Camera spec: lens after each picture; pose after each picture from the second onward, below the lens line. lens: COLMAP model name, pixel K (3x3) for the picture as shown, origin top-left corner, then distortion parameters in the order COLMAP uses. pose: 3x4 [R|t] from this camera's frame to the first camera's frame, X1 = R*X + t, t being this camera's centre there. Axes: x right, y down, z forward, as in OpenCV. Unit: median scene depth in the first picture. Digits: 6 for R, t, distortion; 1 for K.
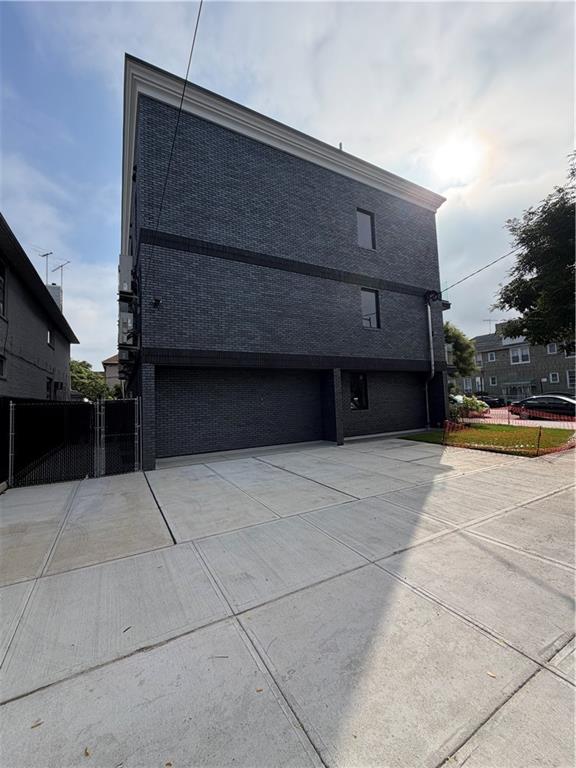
lens RADIAL K [[307.9, 0, 286.2], [0, 307.9, 383.5], [0, 0, 1]] dist [0.001083, 0.000031]
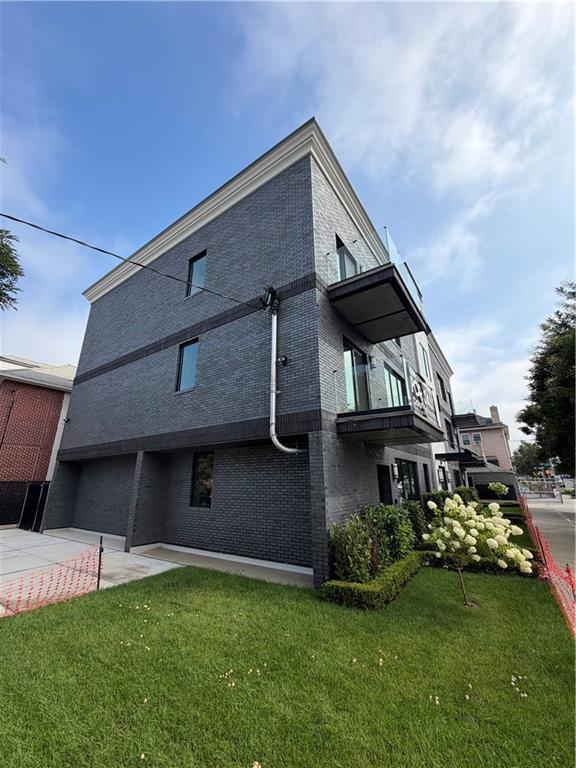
lens RADIAL K [[307.9, 0, 287.5], [0, 307.9, 382.4], [0, 0, 1]] dist [0.001083, 0.000031]
pose [[0.444424, -0.251487, -0.859791, 1.089914], [0.035356, 0.963962, -0.263681, 0.006826], [0.895119, 0.086787, 0.437299, 0.949545]]
